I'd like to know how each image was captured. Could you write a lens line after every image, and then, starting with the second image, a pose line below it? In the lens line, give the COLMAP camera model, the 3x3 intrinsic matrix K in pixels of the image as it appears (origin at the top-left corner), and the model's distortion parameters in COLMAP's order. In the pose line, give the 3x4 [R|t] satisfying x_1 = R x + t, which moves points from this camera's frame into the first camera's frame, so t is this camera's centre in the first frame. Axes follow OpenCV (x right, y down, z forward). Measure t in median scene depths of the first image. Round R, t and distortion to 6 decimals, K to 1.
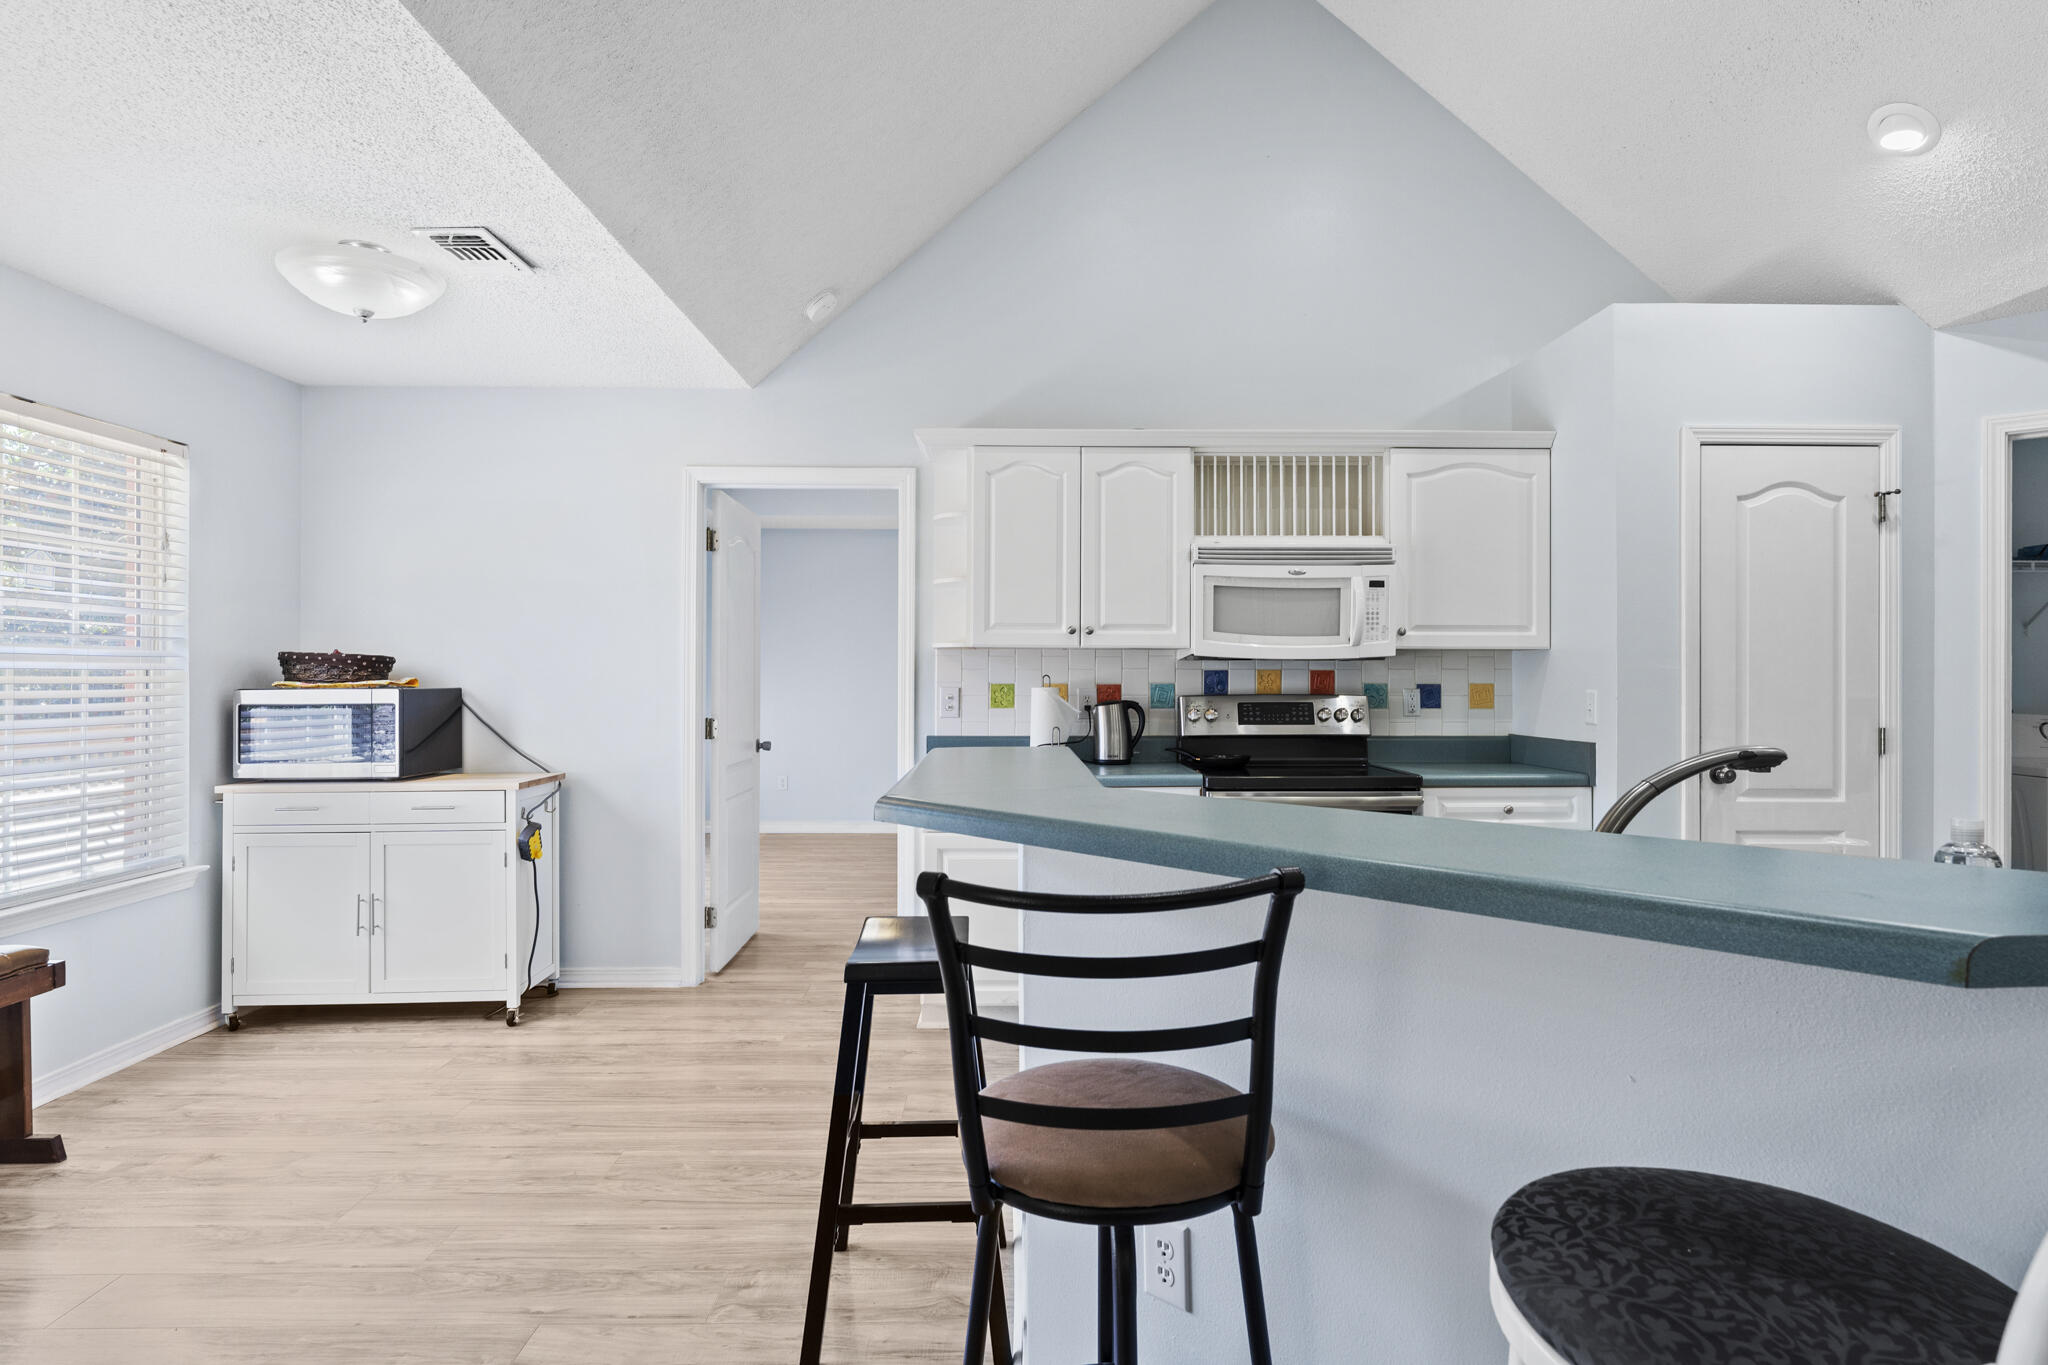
lens RADIAL K [[1086.7, 0, 1016.7], [0, 1086.7, 671.6], [0, 0, 1]] dist [-0.000044, -0.000186]
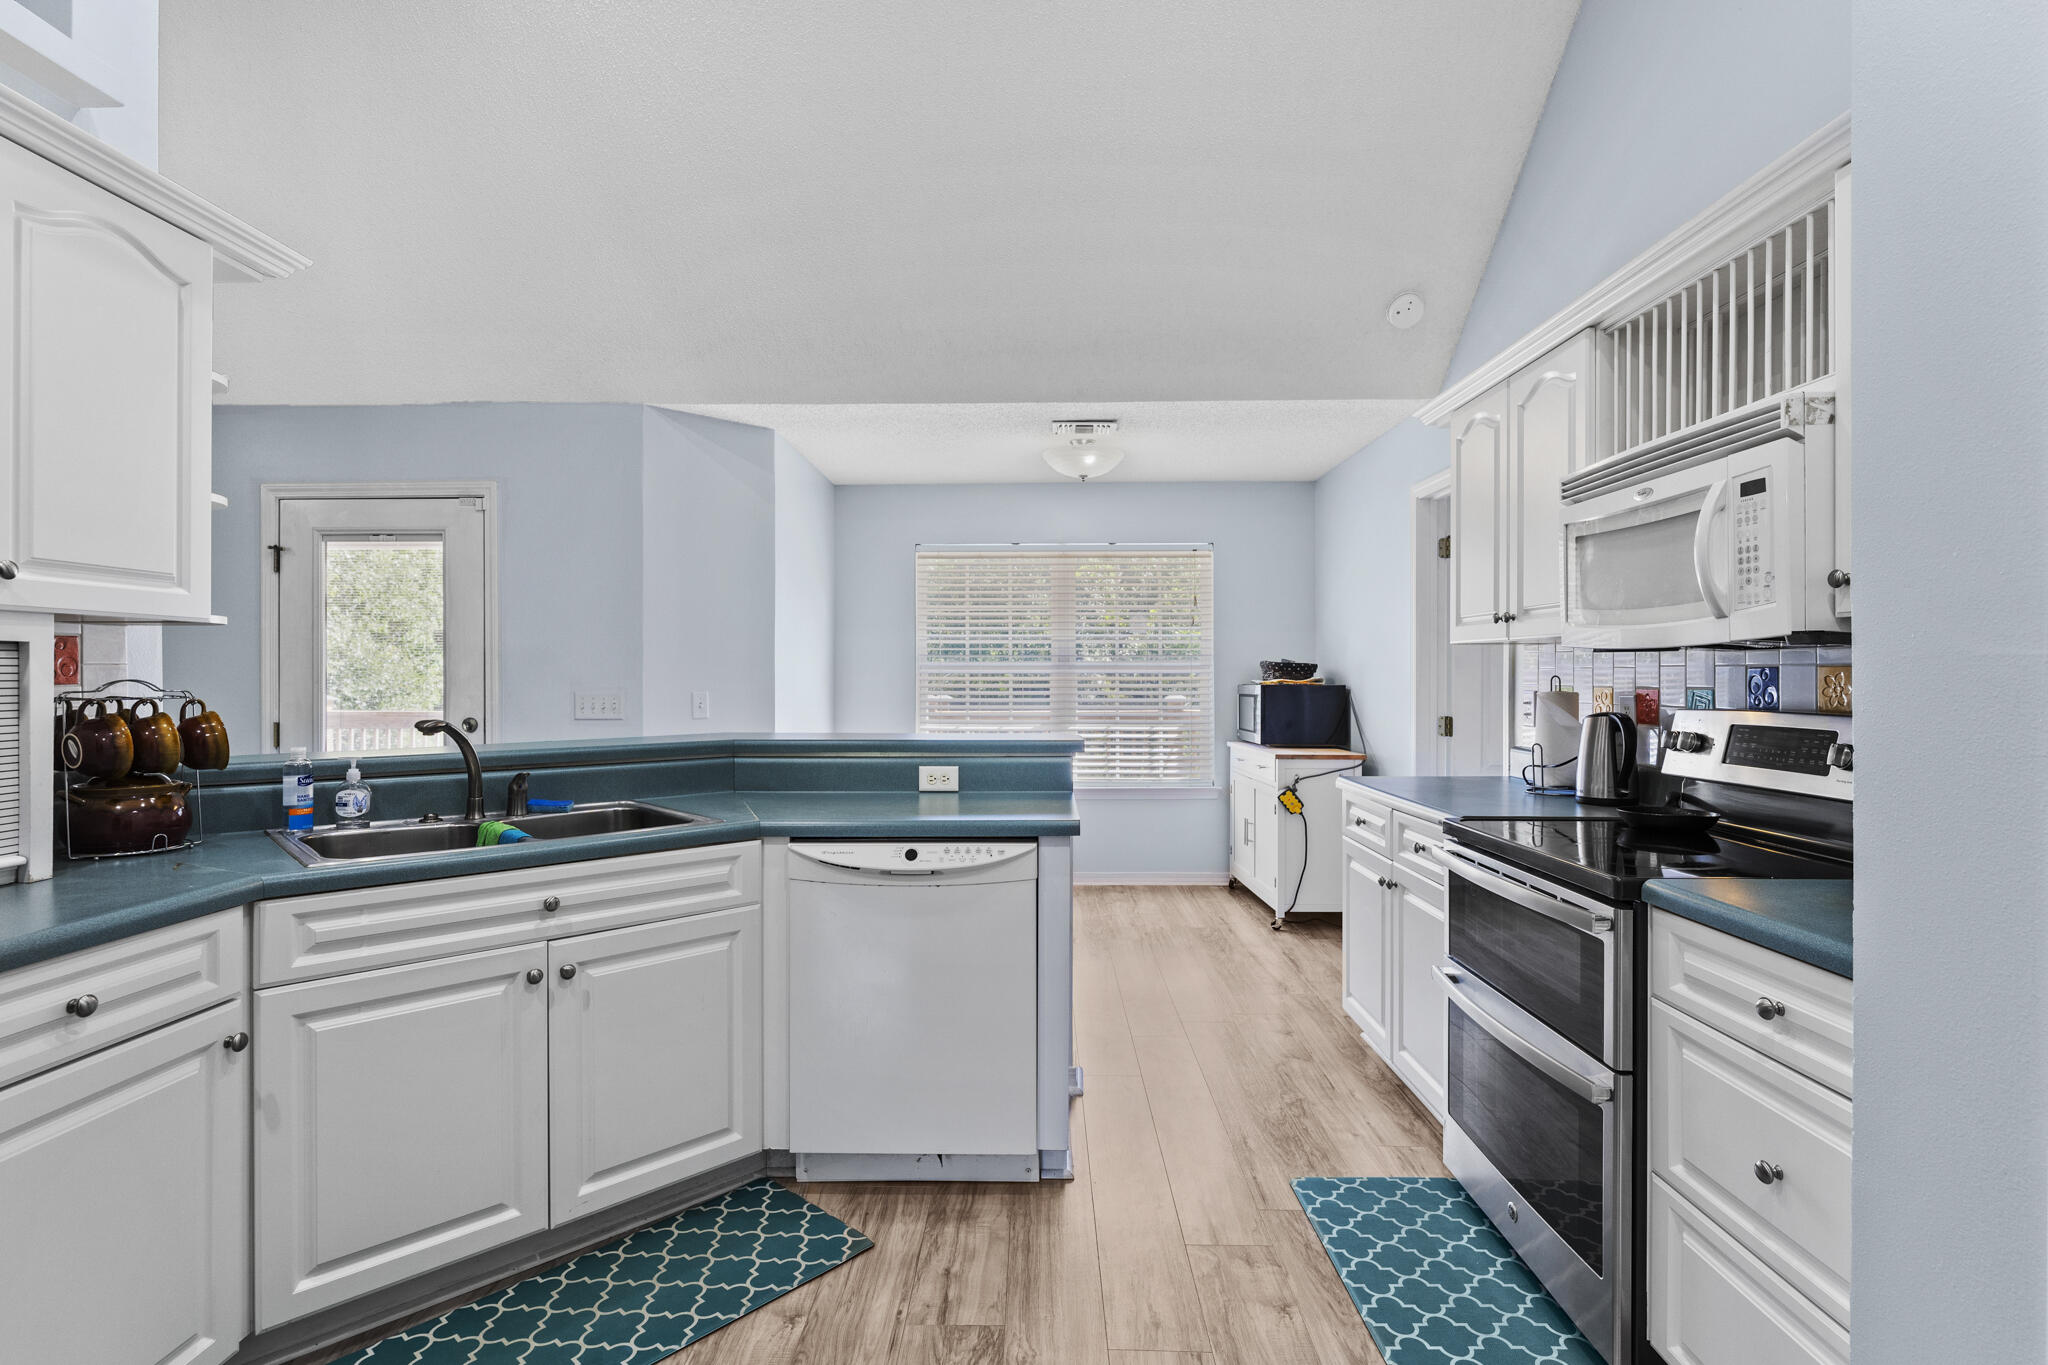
lens RADIAL K [[1001.9, 0, 1024.0], [0, 1001.9, 682.5], [0, 0, 1]] dist [-0.003336, -0.001085]
pose [[-0.028879, 0.005817, -0.999566, 0.760019], [0.005546, 0.999969, 0.005659, 0.001419], [0.999568, -0.005380, -0.028910, 0.668246]]
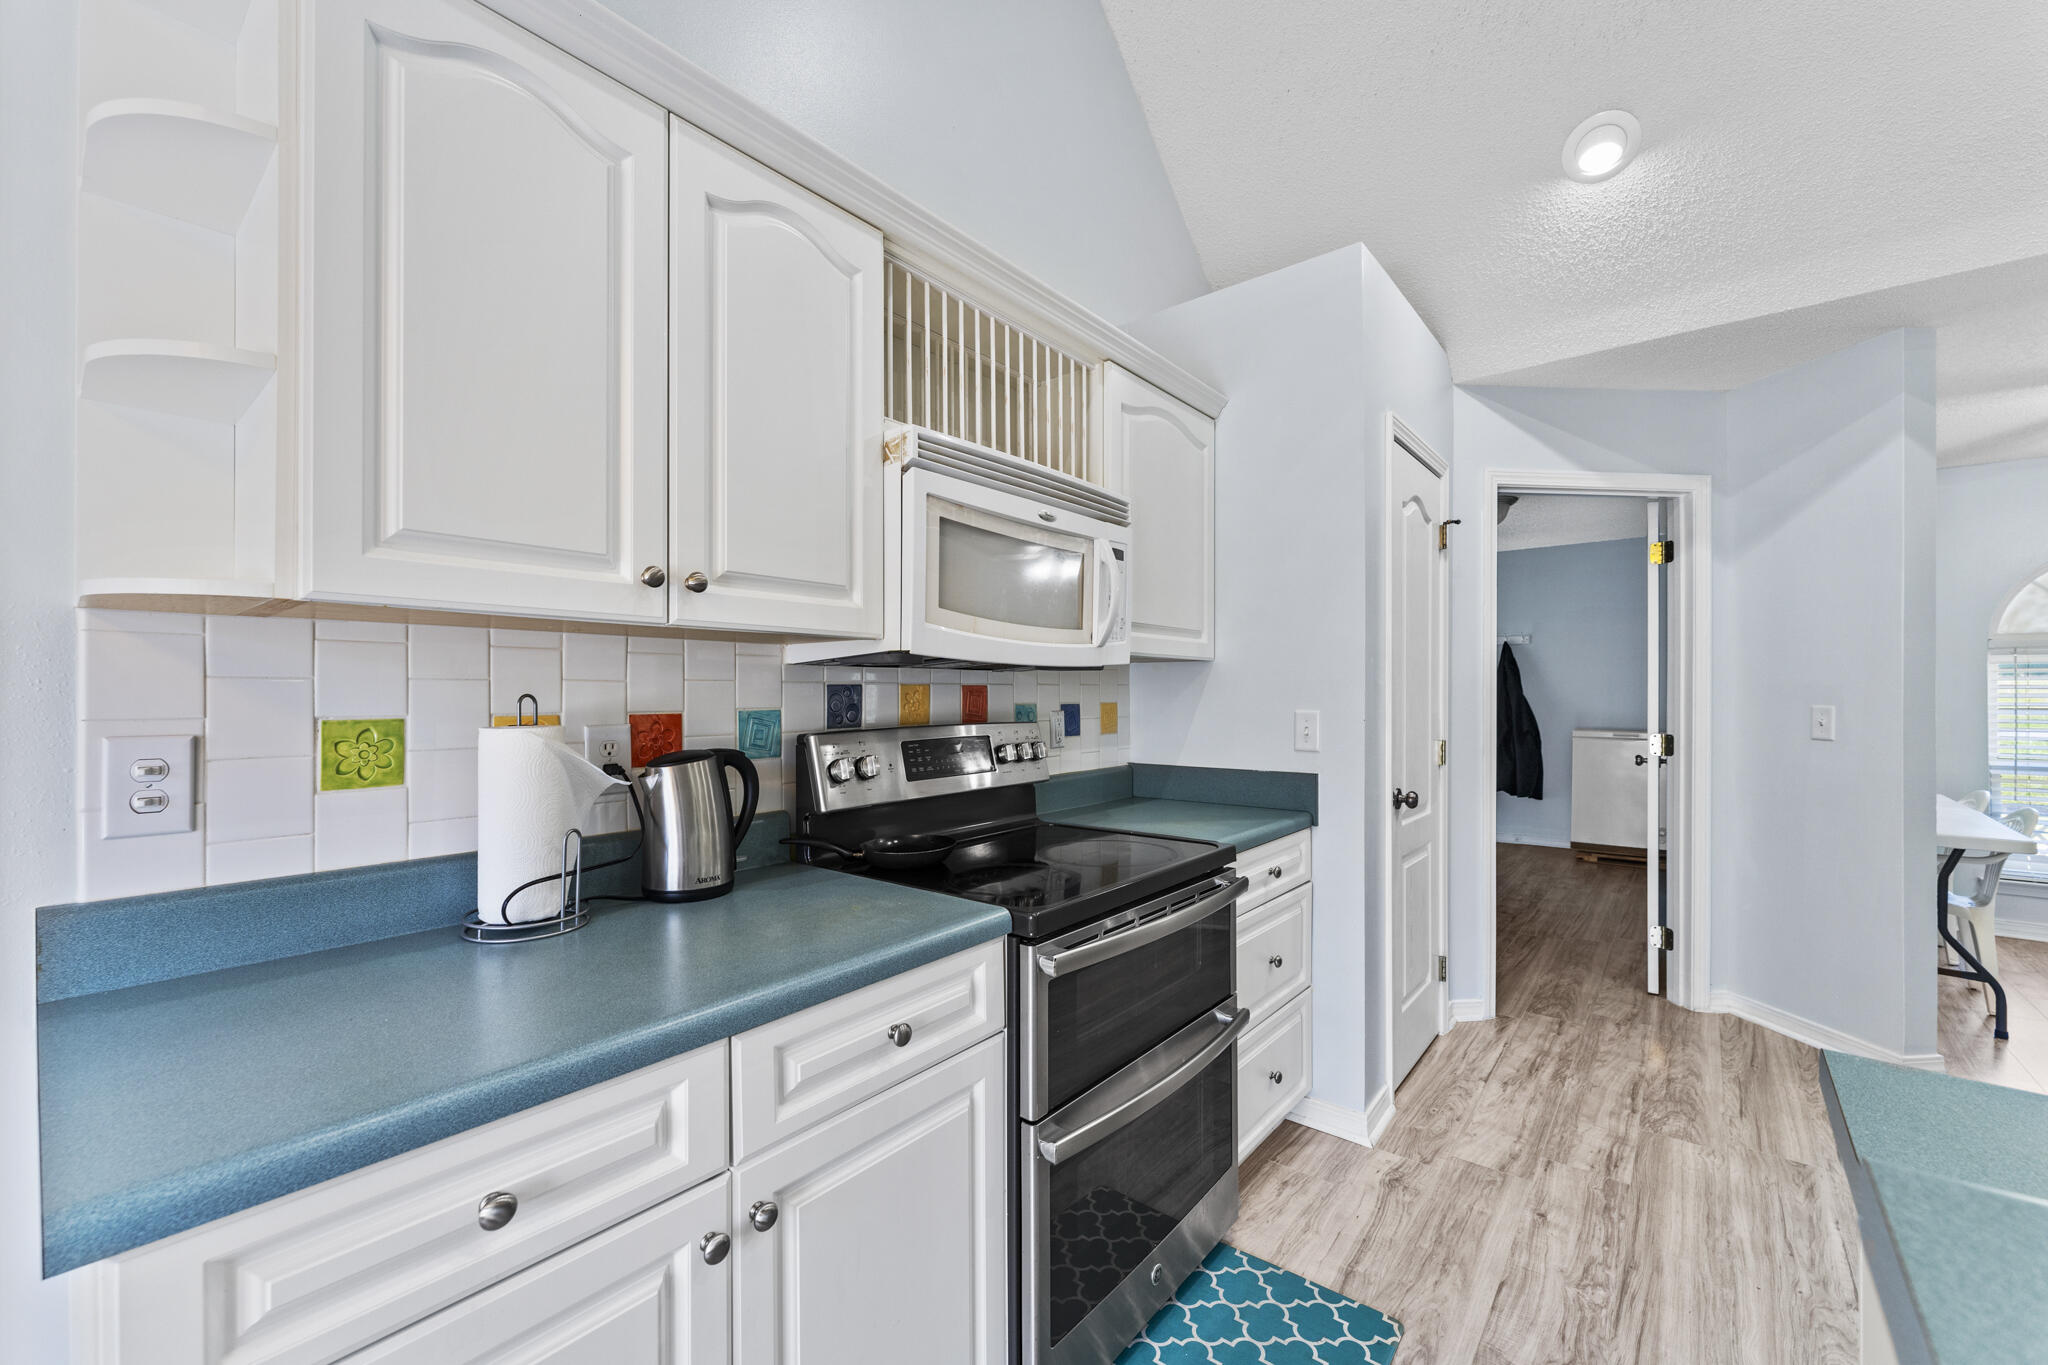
lens RADIAL K [[806.9, 0, 1010.2], [0, 806.9, 691.3], [0, 0, 1]] dist [0.000231, -0.000021]
pose [[0.654473, -0.001942, 0.756082, -0.079189], [-0.000807, 0.999994, 0.003266, 0.000911], [-0.756085, -0.002748, 0.654468, 0.705746]]
